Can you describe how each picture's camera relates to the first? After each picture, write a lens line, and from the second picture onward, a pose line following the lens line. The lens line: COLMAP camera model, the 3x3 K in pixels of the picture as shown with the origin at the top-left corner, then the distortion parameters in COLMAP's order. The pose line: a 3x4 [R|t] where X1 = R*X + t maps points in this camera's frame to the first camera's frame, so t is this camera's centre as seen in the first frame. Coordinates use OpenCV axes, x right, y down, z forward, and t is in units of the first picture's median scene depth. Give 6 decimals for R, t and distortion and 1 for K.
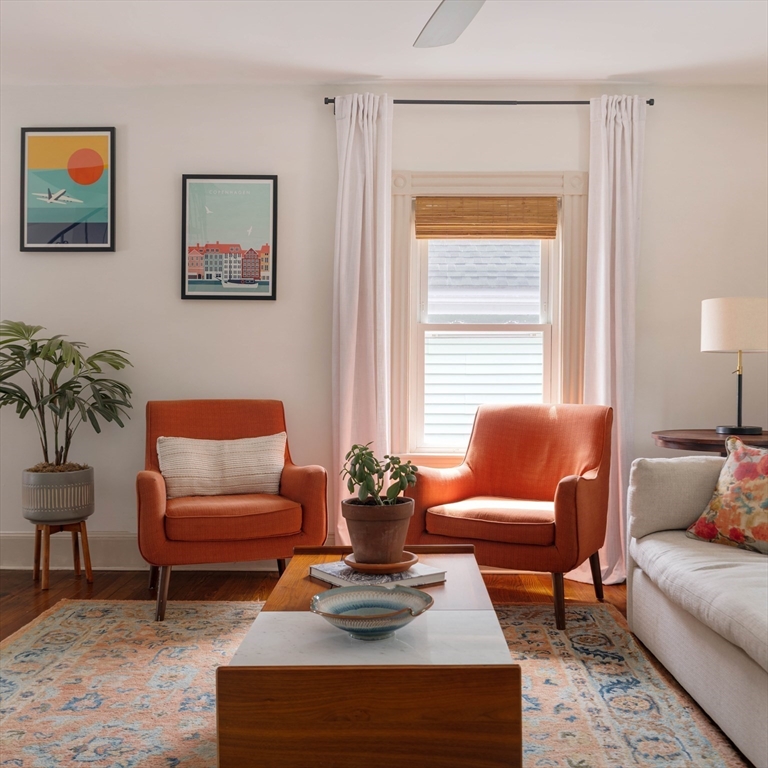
lens RADIAL K [[874.6, 0, 382.9], [0, 874.6, 368.1], [0, 0, 1]] dist [-0.000249, 0.004091]
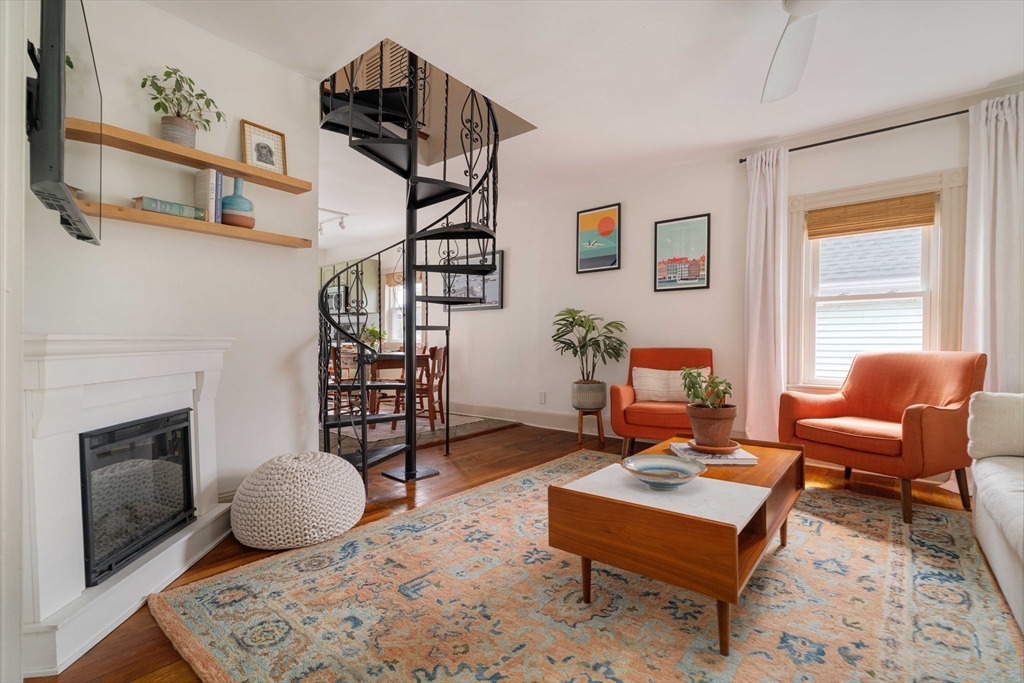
lens RADIAL K [[456.9, 0, 527.5], [0, 456.9, 341.7], [0, 0, 1]] dist [-0.000422, 0.000810]
pose [[0.797802, -0.006266, -0.602887, 0.137272], [0.006840, 0.999976, -0.001342, 0.024851], [0.602881, -0.003053, 0.797825, 0.108108]]
